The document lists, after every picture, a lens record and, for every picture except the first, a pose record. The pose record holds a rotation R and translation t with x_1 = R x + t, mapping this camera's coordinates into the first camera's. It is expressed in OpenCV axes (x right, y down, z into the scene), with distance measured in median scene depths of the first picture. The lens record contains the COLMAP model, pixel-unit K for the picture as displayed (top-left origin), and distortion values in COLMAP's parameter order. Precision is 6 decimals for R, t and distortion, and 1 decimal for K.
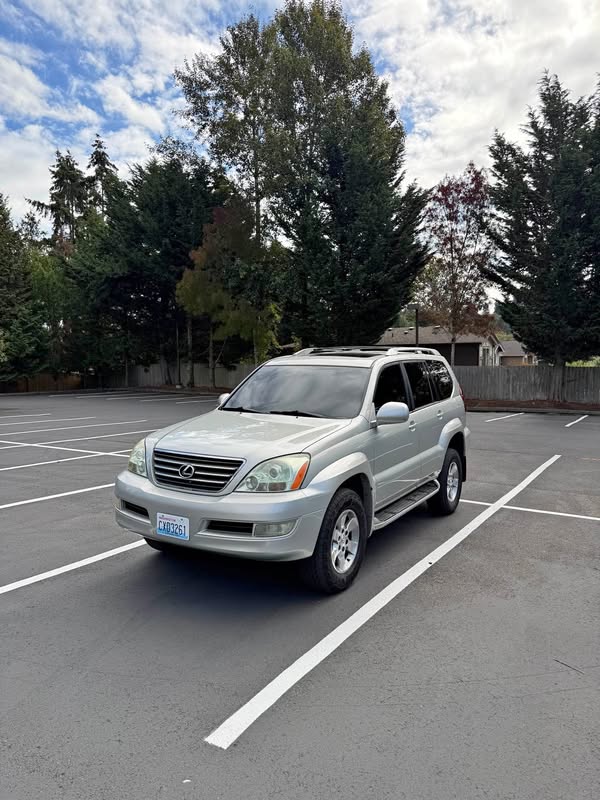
lens RADIAL K [[632.7, 0, 314.8], [0, 632.7, 396.3], [0, 0, 1]] dist [0.039495, -0.001489]
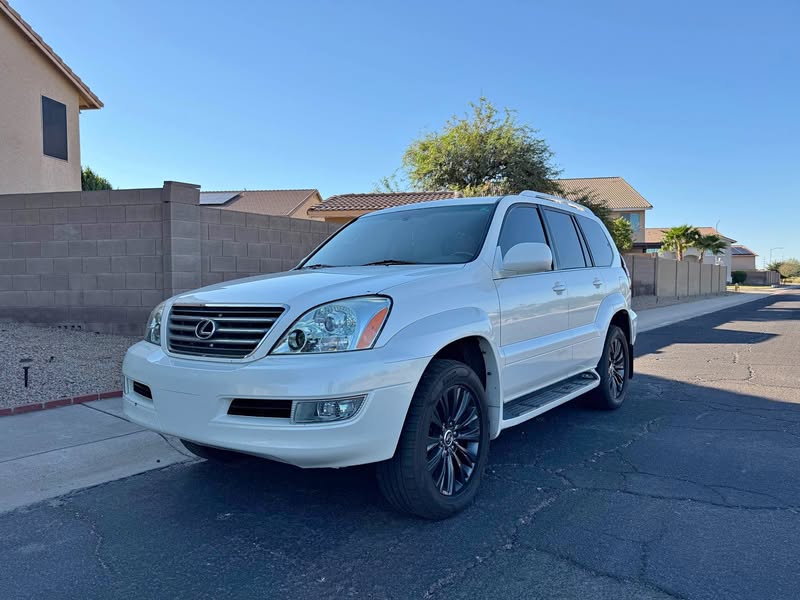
lens RADIAL K [[632.7, 0, 400.0], [0, 632.7, 300.0], [0, 0, 1]] dist [0.039495, -0.001489]
pose [[0.994224, -0.022337, -0.104978, 0.068484], [0.017802, 0.998875, -0.043946, 0.118612], [0.105842, 0.041824, 0.993503, 0.355240]]
